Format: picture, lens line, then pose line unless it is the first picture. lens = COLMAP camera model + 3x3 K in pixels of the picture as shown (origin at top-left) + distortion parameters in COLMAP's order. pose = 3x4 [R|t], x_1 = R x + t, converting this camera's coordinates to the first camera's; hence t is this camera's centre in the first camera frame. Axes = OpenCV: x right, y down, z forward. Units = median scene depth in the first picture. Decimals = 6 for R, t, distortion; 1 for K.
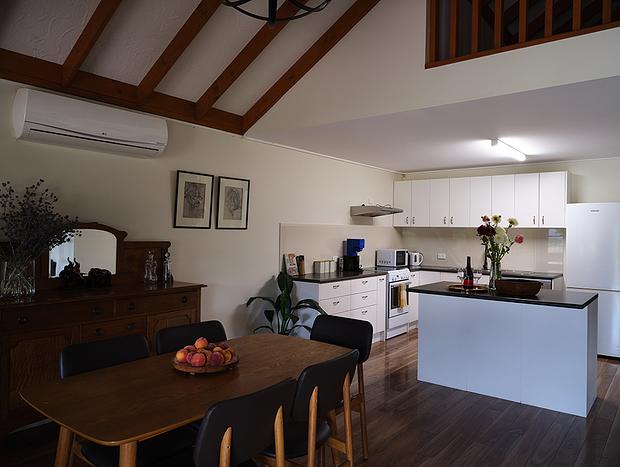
lens RADIAL K [[464.1, 0, 310.0], [0, 464.1, 233.5], [0, 0, 1]] dist [-0.001442, -0.001522]
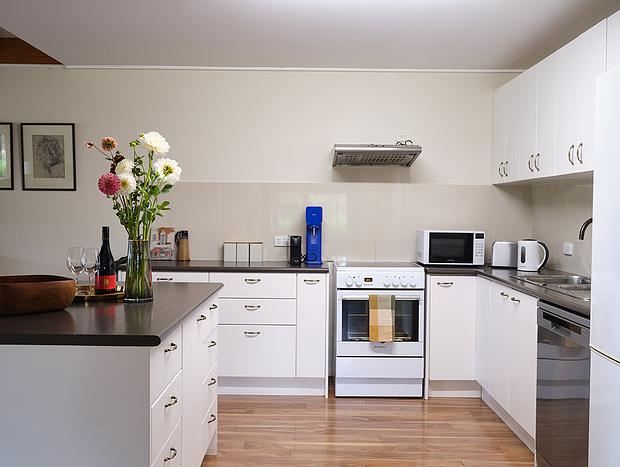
lens RADIAL K [[613.8, 0, 310.0], [0, 613.8, 233.5], [0, 0, 1]] dist [-0.015979, -0.009166]
pose [[0.619058, 0.021452, -0.785052, 0.791056], [-0.005926, 0.999726, 0.022645, 0.032188], [0.785323, -0.009366, 0.619015, 0.632796]]
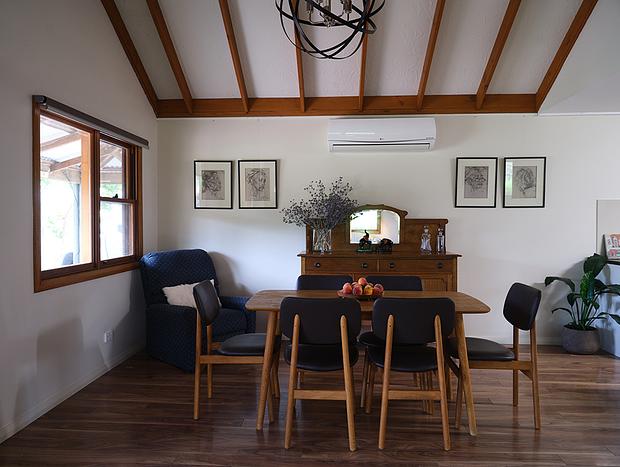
lens RADIAL K [[472.8, 0, 310.0], [0, 472.8, 233.5], [0, 0, 1]] dist [0.001504, 0.001951]
pose [[0.566296, -0.001390, -0.824201, 0.373954], [0.006105, 0.999978, 0.002508, 0.037190], [0.824179, -0.006452, 0.566292, 0.023912]]
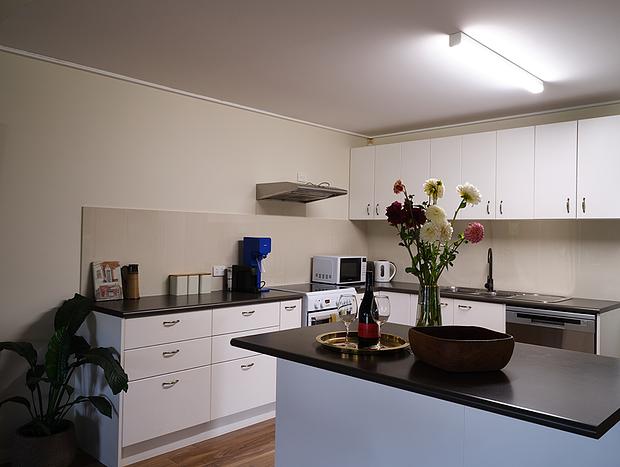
lens RADIAL K [[526.9, 0, 310.0], [0, 526.9, 233.5], [0, 0, 1]] dist [0.002376, 0.003720]
pose [[0.995747, 0.005260, -0.091980, 0.267650], [-0.005862, 0.999963, -0.006276, 0.012439], [0.091943, 0.006788, 0.995741, 0.390169]]
